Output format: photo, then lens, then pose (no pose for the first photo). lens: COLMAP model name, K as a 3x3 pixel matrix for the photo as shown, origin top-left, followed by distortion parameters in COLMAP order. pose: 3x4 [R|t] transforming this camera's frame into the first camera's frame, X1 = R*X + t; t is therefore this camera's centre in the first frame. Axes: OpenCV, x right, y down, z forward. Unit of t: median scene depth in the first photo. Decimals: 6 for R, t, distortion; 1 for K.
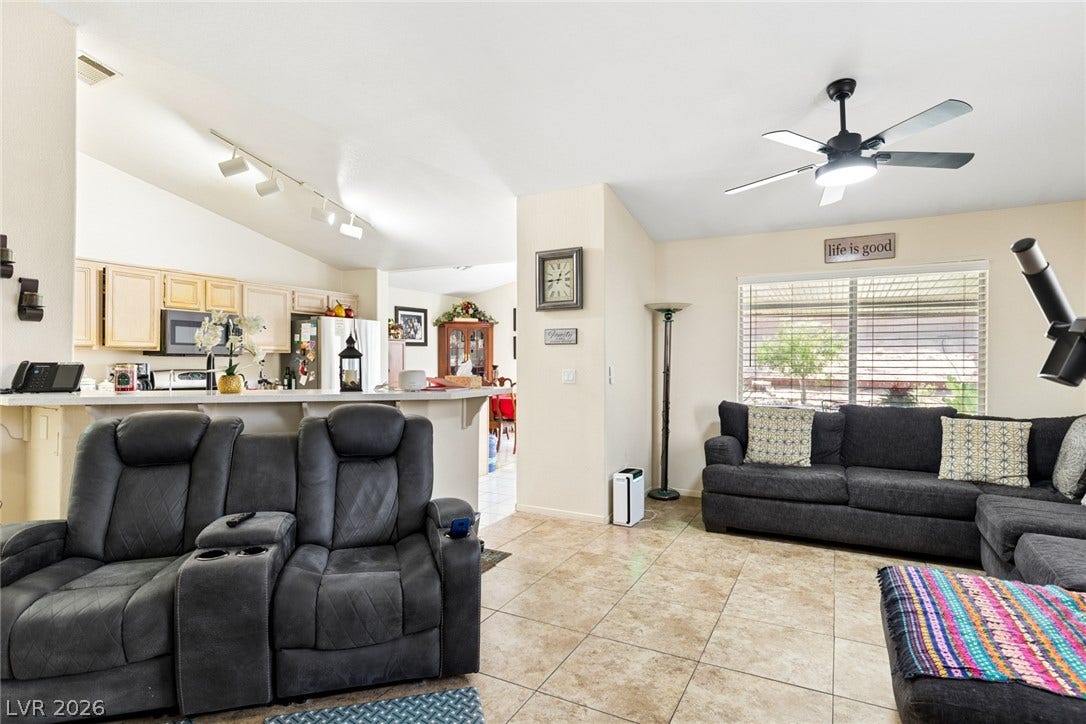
lens RADIAL K [[553.4, 0, 548.1], [0, 553.4, 361.5], [0, 0, 1]] dist [0.000550, -0.000398]
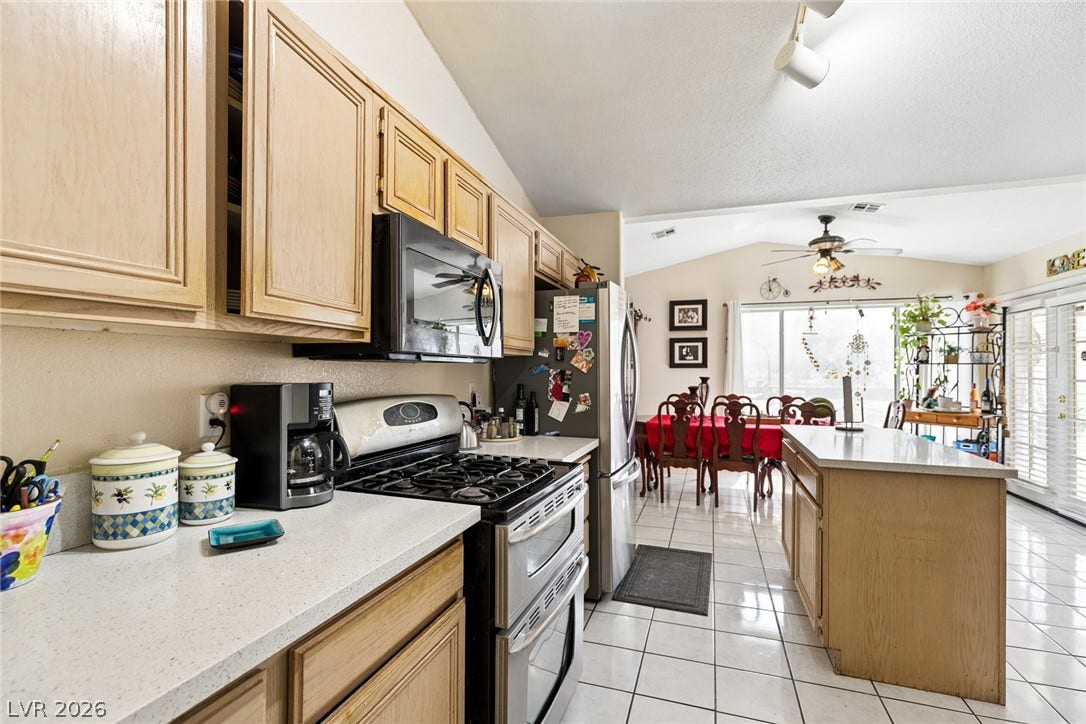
lens RADIAL K [[486.3, 0, 543.7], [0, 486.3, 367.6], [0, 0, 1]] dist [0.001516, -0.000282]
pose [[0.988135, -0.001089, 0.153583, -0.704753], [0.001754, 0.999990, -0.004196, -0.004160], [-0.153577, 0.004415, 0.988127, 0.773947]]
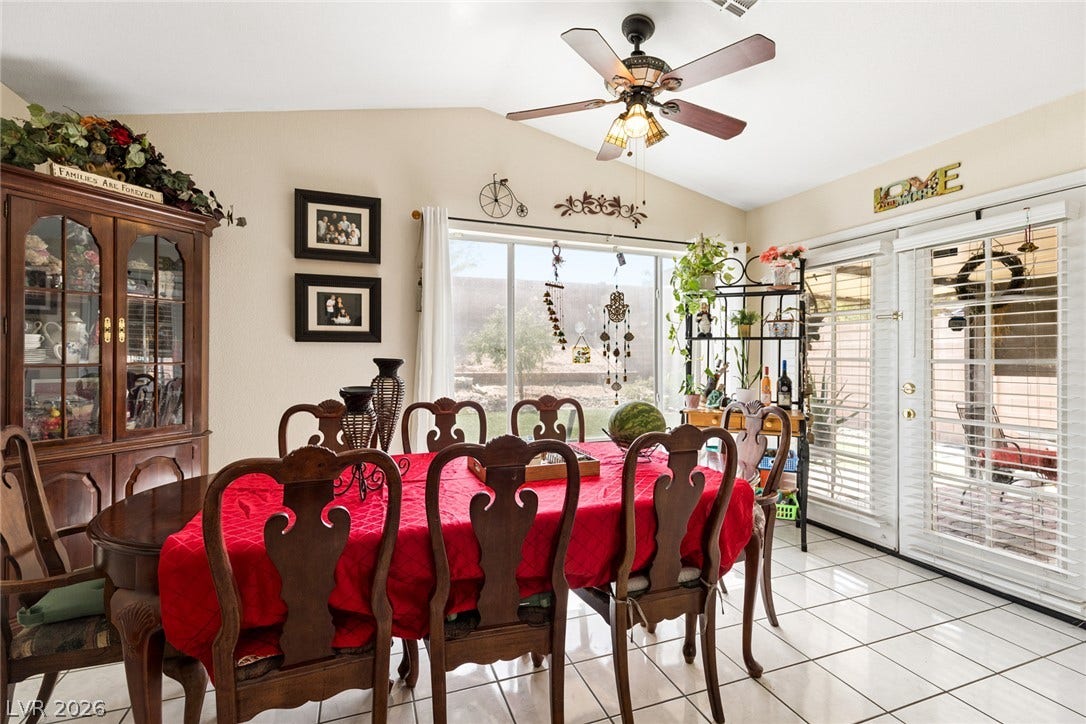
lens RADIAL K [[482.6, 0, 541.3], [0, 482.6, 357.8], [0, 0, 1]] dist [0.002253, -0.000167]
pose [[0.665374, -0.003234, 0.746503, -0.382152], [0.000474, 0.999992, 0.003909, 0.010601], [-0.746510, -0.002247, 0.665371, 1.458993]]
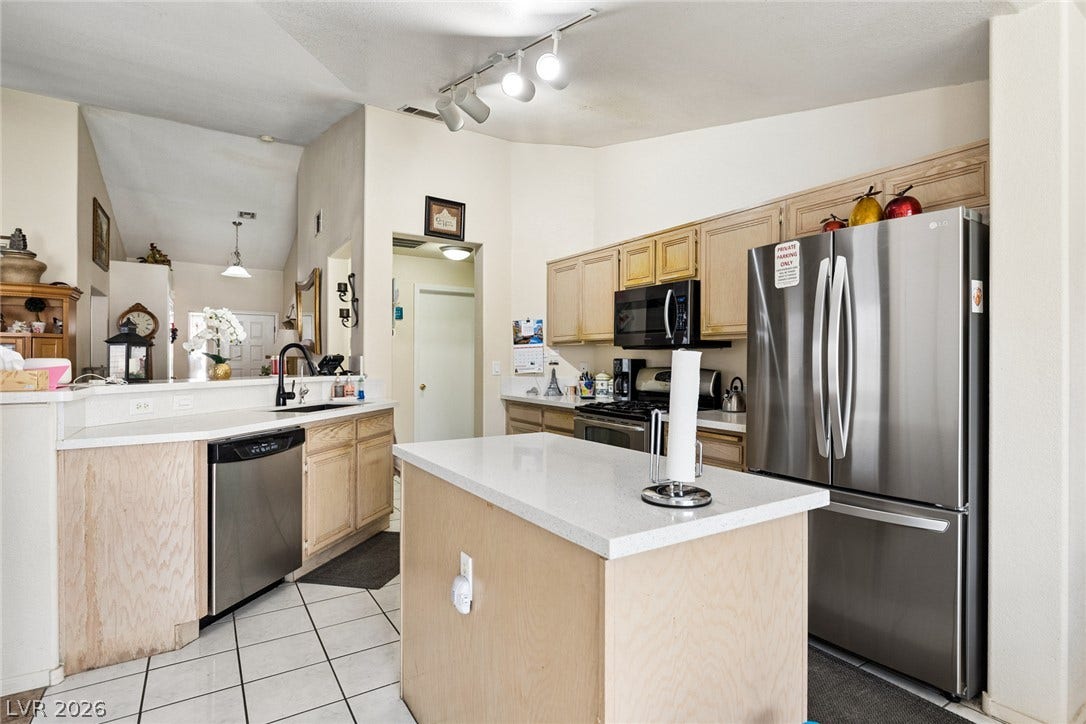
lens RADIAL K [[553.4, 0, 548.1], [0, 553.4, 361.5], [0, 0, 1]] dist [0.000550, -0.000398]
pose [[-0.495134, -0.004847, -0.868803, 0.055768], [-0.007207, 0.999973, -0.001472, 0.010453], [0.868787, 0.005533, -0.495156, 1.421875]]
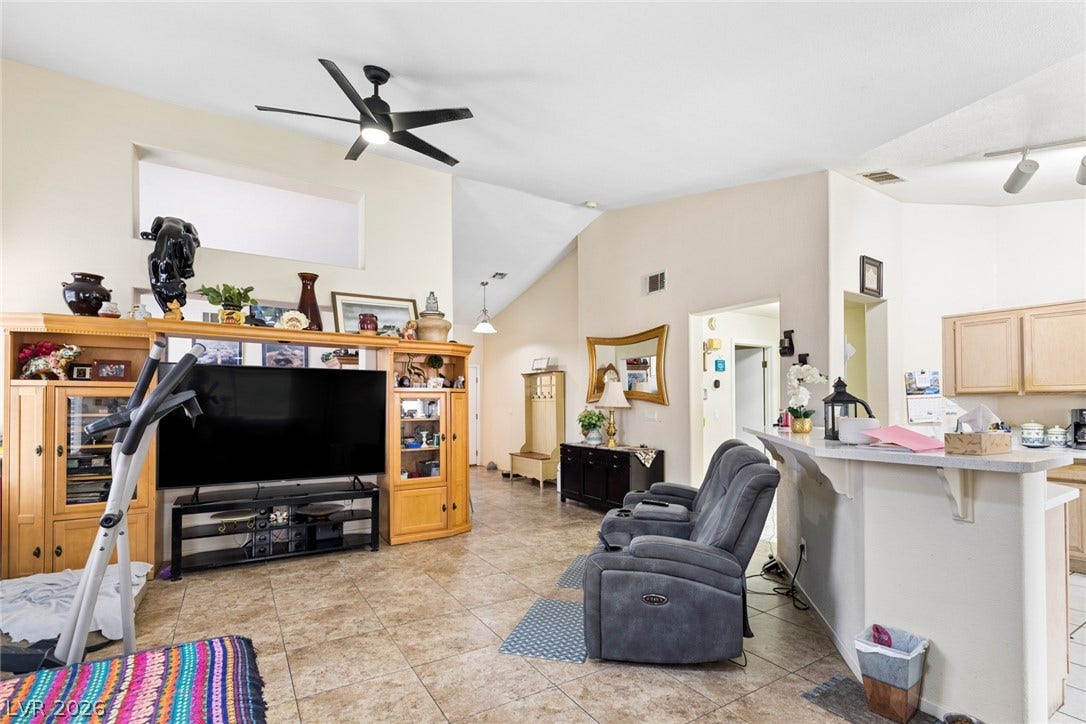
lens RADIAL K [[500.5, 0, 542.8], [0, 500.5, 399.7], [0, 0, 1]] dist [0.000380, -0.000103]
pose [[-0.505987, -0.010688, -0.862475, 0.413194], [0.000699, 0.999918, -0.012801, -0.002109], [0.862541, -0.007080, -0.505938, 0.703624]]
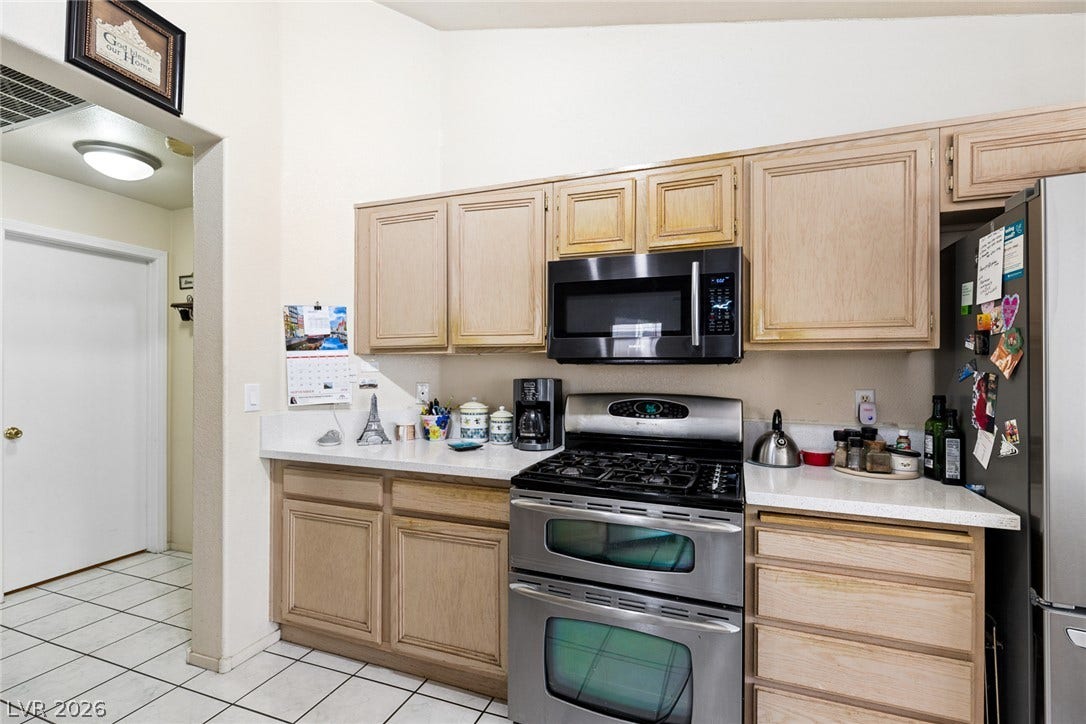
lens RADIAL K [[498.5, 0, 542.8], [0, 498.5, 368.5], [0, 0, 1]] dist [0.001712, -0.000215]
pose [[0.128325, -0.006956, -0.991708, -0.310918], [-0.004322, 0.999962, -0.007573, -0.002762], [0.991723, 0.005258, 0.128291, 1.022680]]
